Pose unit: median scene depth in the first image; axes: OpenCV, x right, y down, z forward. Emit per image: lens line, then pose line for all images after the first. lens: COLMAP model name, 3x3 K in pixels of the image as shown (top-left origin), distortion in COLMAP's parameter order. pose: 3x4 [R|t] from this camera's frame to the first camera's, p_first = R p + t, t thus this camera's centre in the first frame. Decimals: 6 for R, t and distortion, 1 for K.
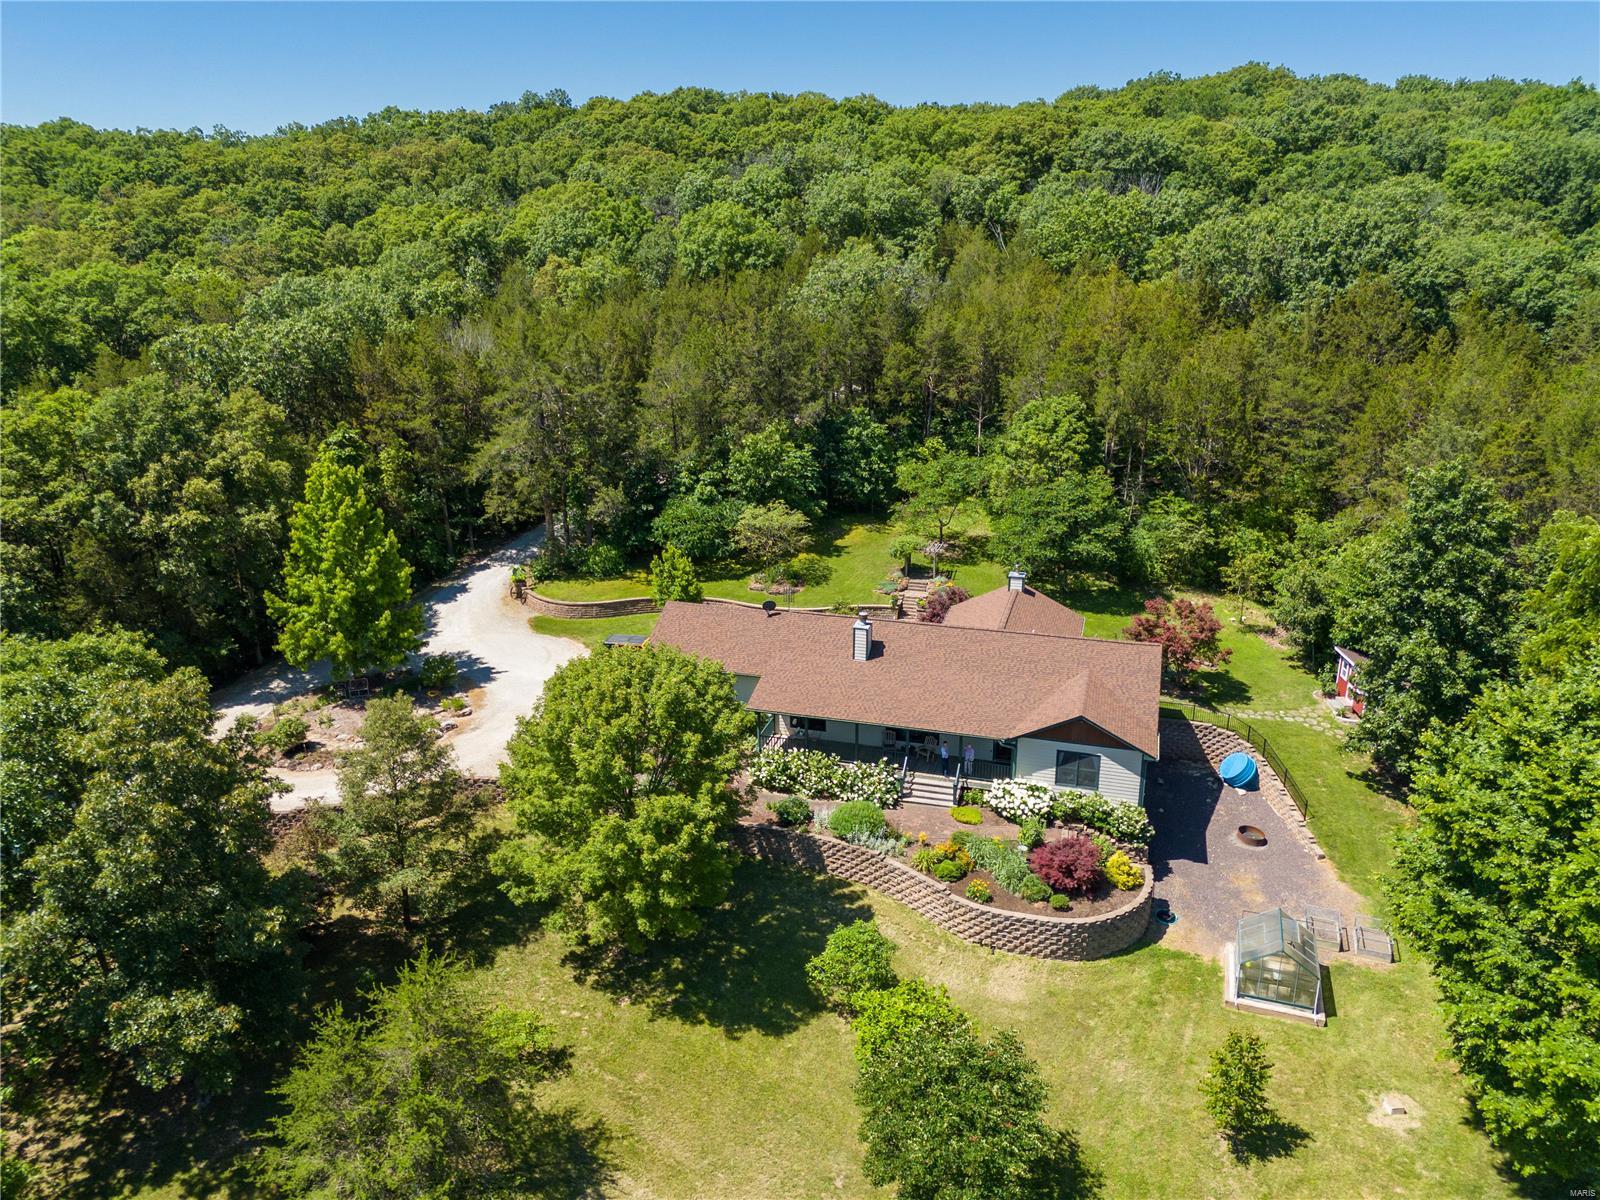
lens RADIAL K [[1185.1, 0, 794.5], [0, 1185.1, 572.8], [0, 0, 1]] dist [0.057280, -0.060328]
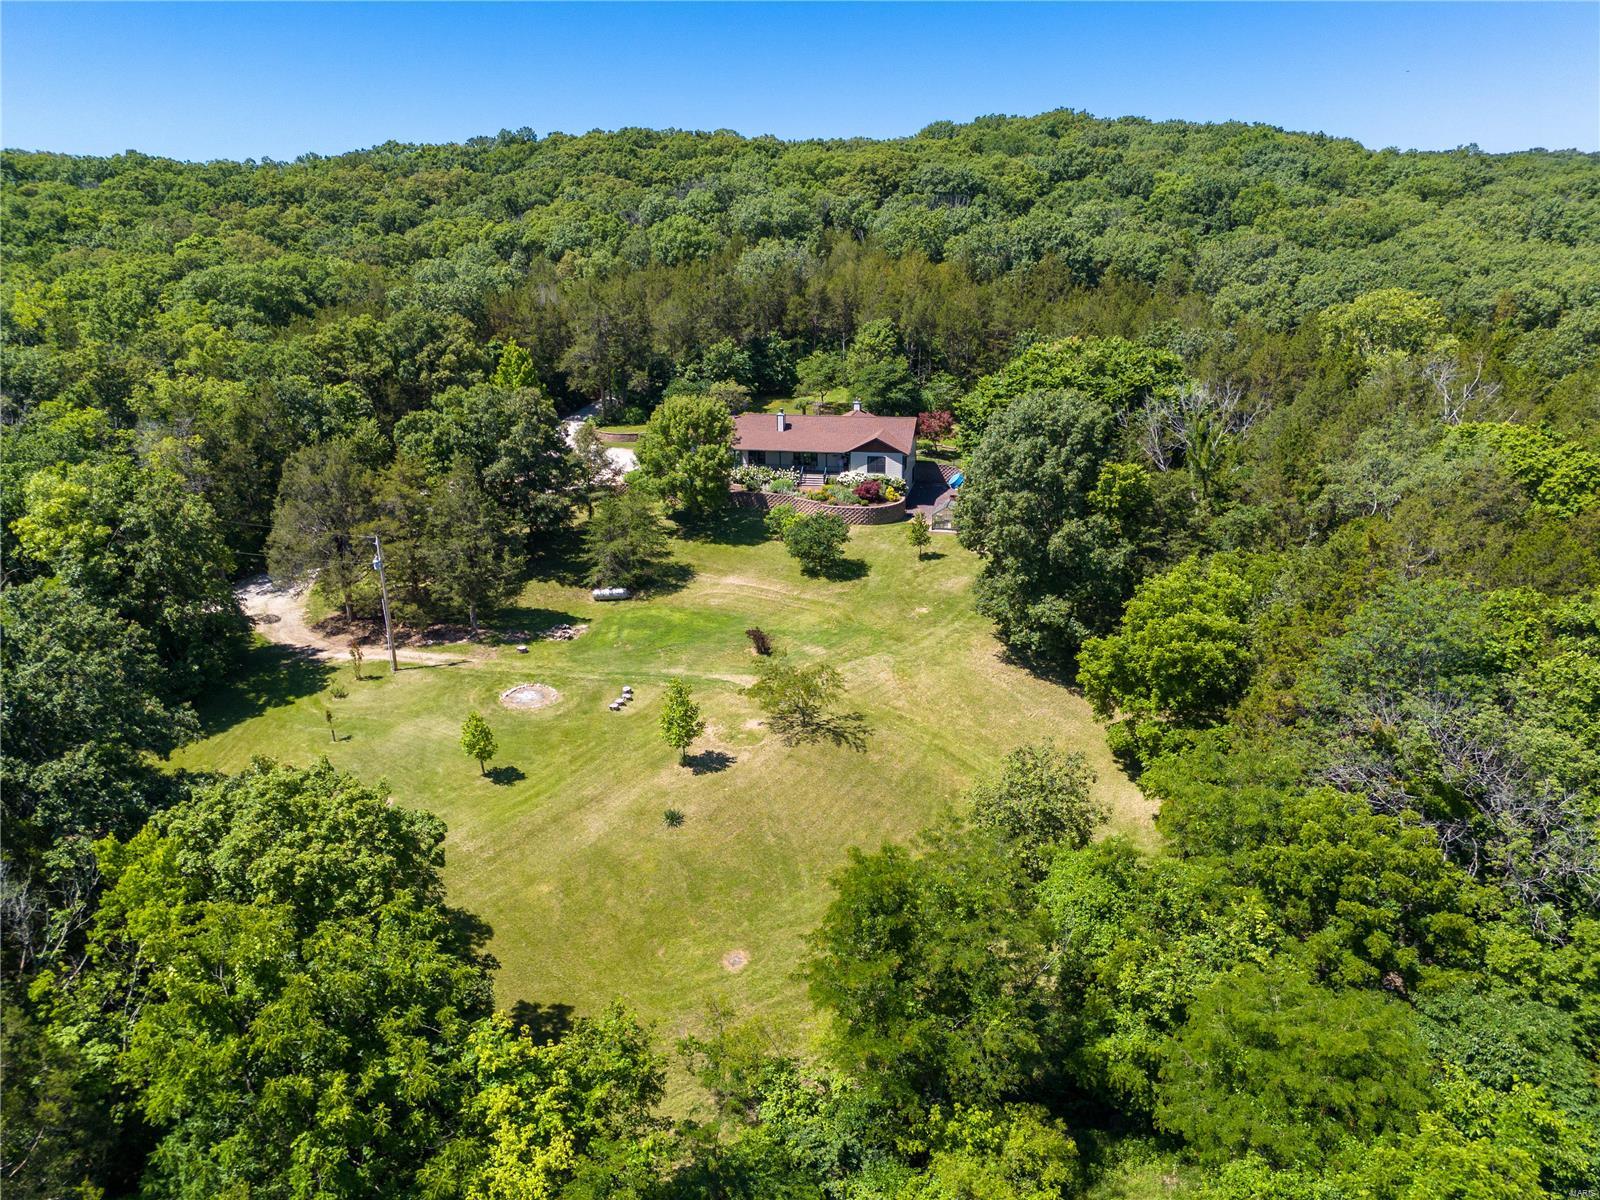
lens RADIAL K [[1185.1, 0, 794.5], [0, 1185.1, 572.8], [0, 0, 1]] dist [0.057280, -0.060328]
pose [[0.996700, -0.026626, 0.076677, -0.057620], [0.027332, 0.999593, -0.008180, 0.224156], [-0.076428, 0.010249, 0.997022, -0.725646]]
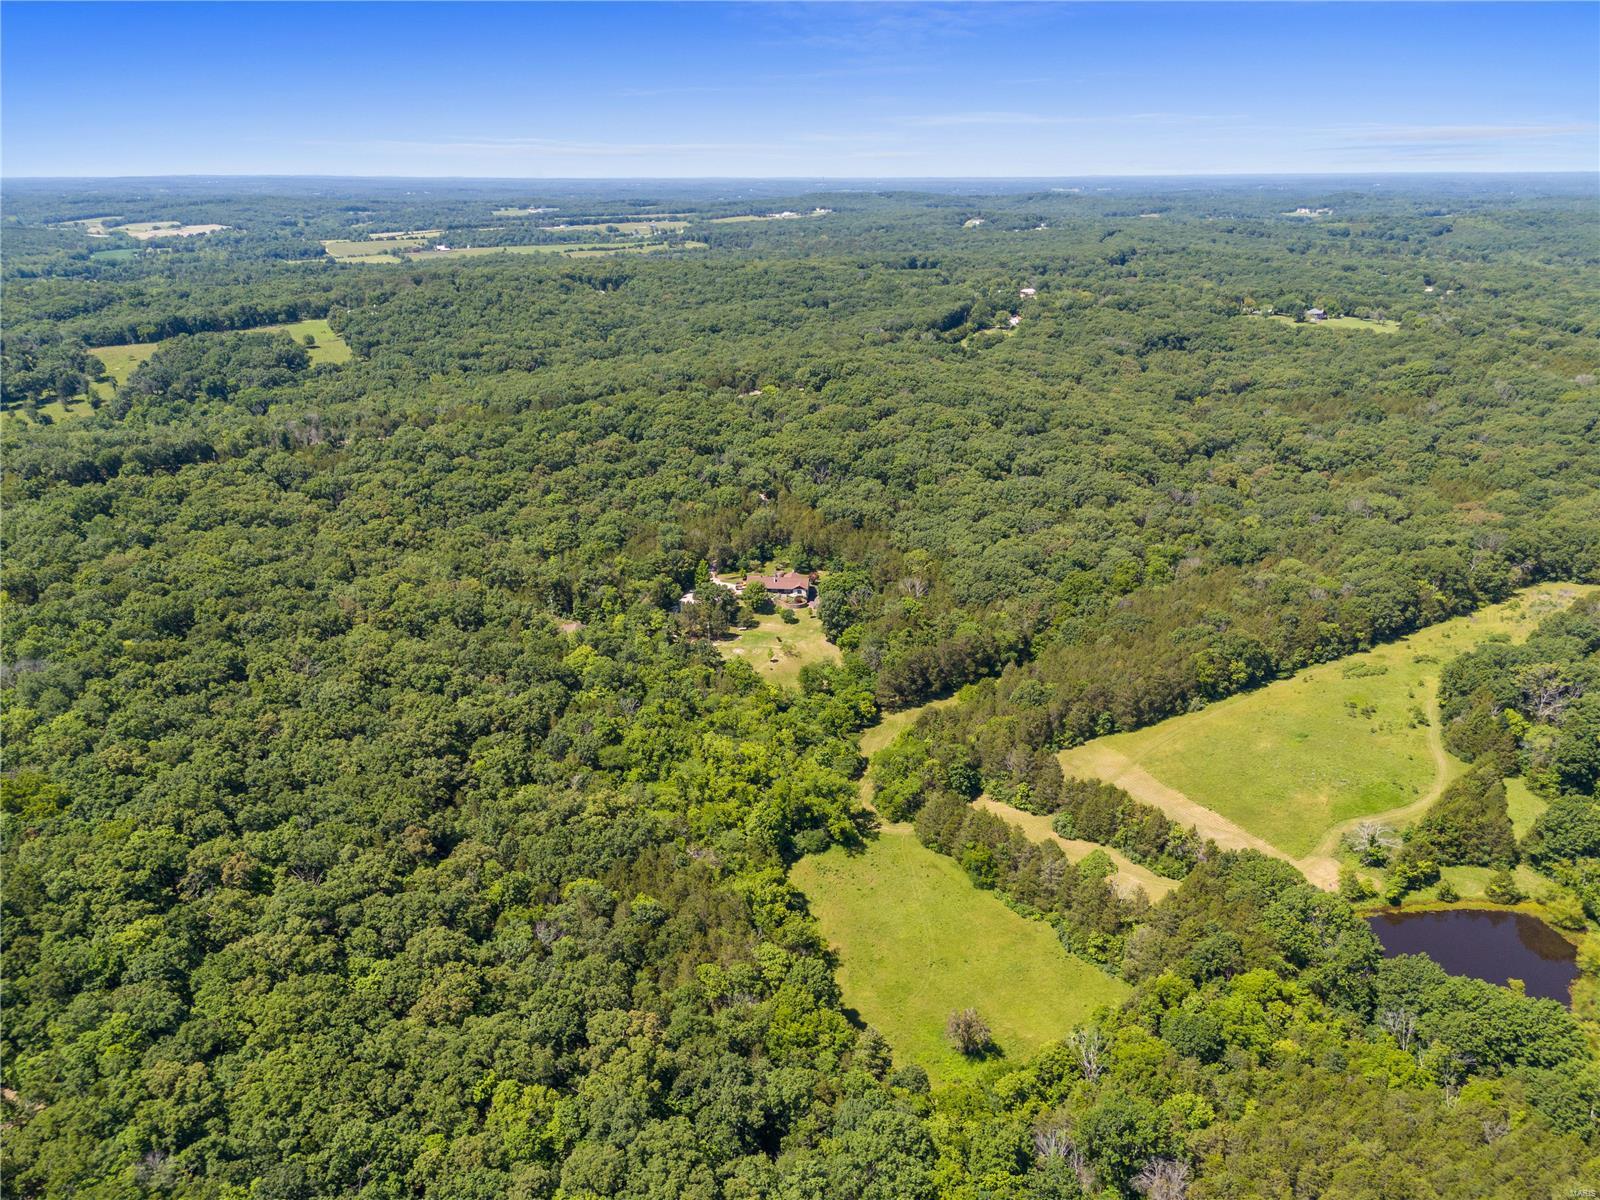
lens RADIAL K [[1185.1, 0, 794.5], [0, 1185.1, 572.8], [0, 0, 1]] dist [0.057280, -0.060328]
pose [[0.985876, -0.058393, 0.156965, -0.710893], [0.054403, 0.998080, 0.029600, -0.146222], [-0.158392, -0.020642, 0.987161, -4.639879]]
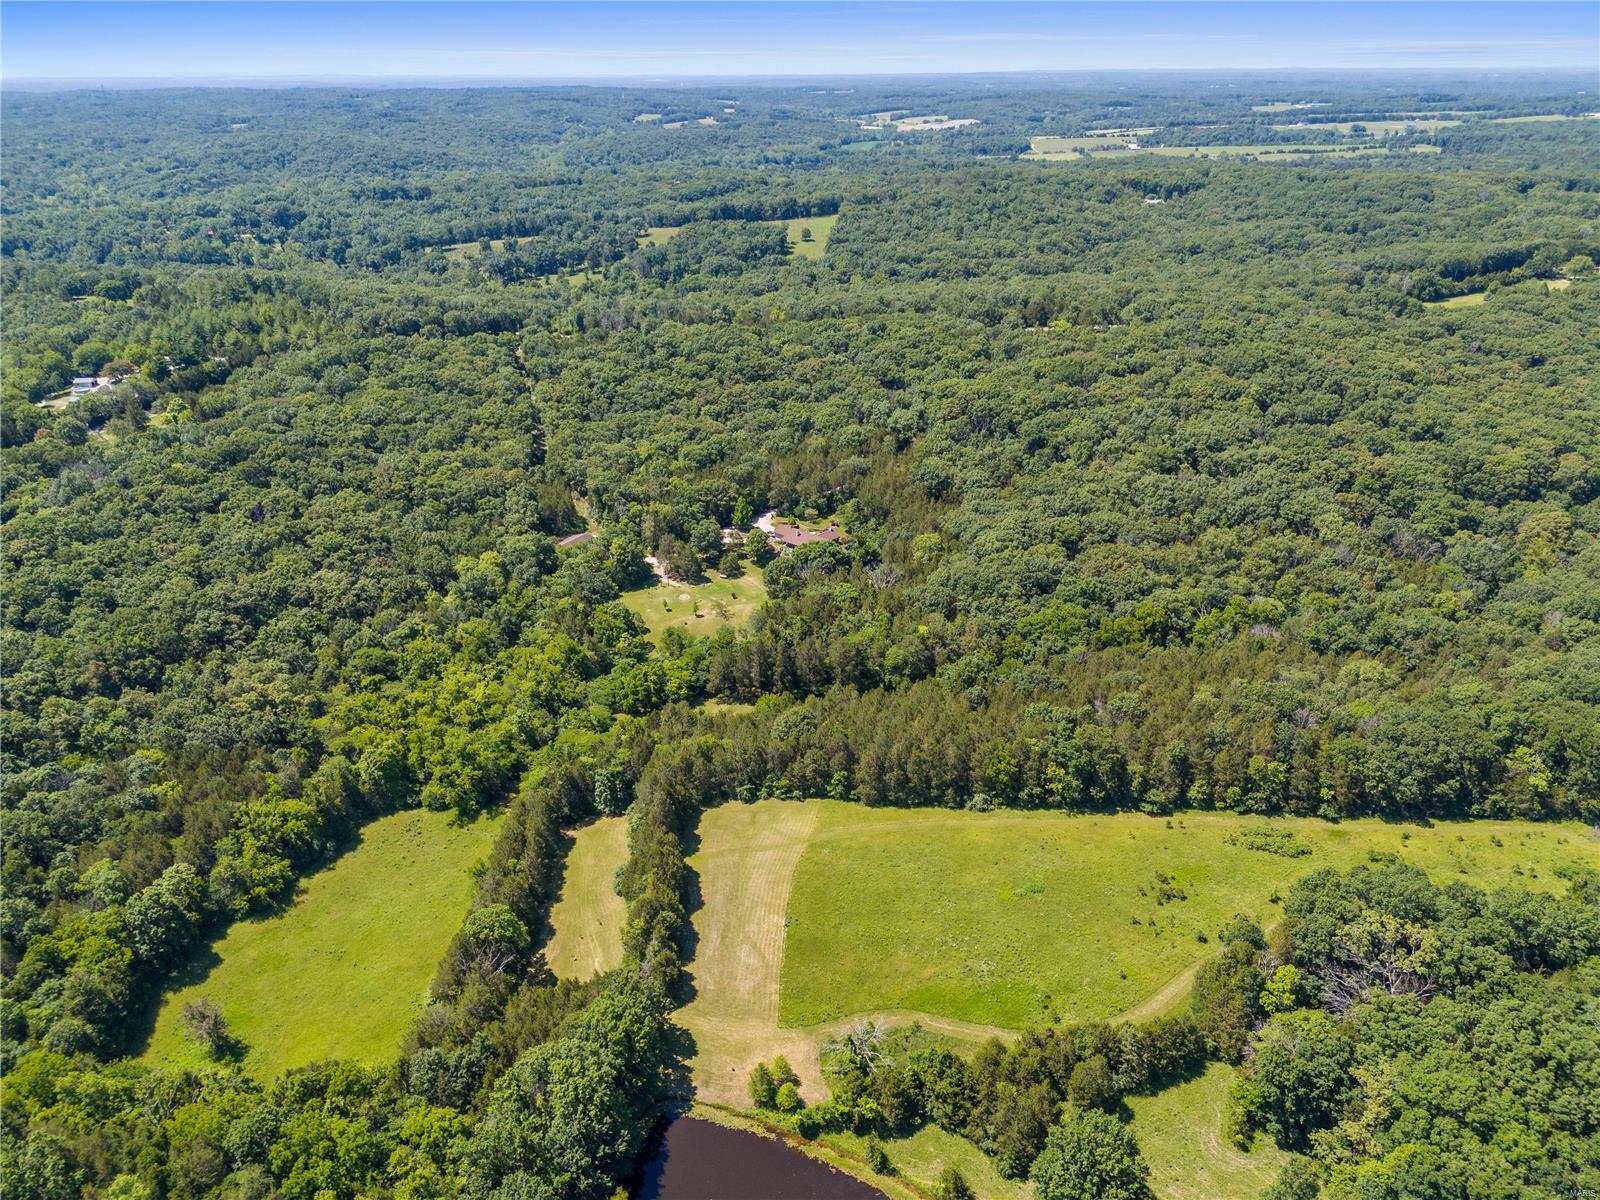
lens RADIAL K [[1185.1, 0, 794.5], [0, 1185.1, 572.8], [0, 0, 1]] dist [0.057280, -0.060328]
pose [[0.892965, 0.166160, -0.418336, 2.079904], [-0.123025, 0.984080, 0.128266, -0.422977], [0.432989, -0.063071, 0.899190, -3.735322]]
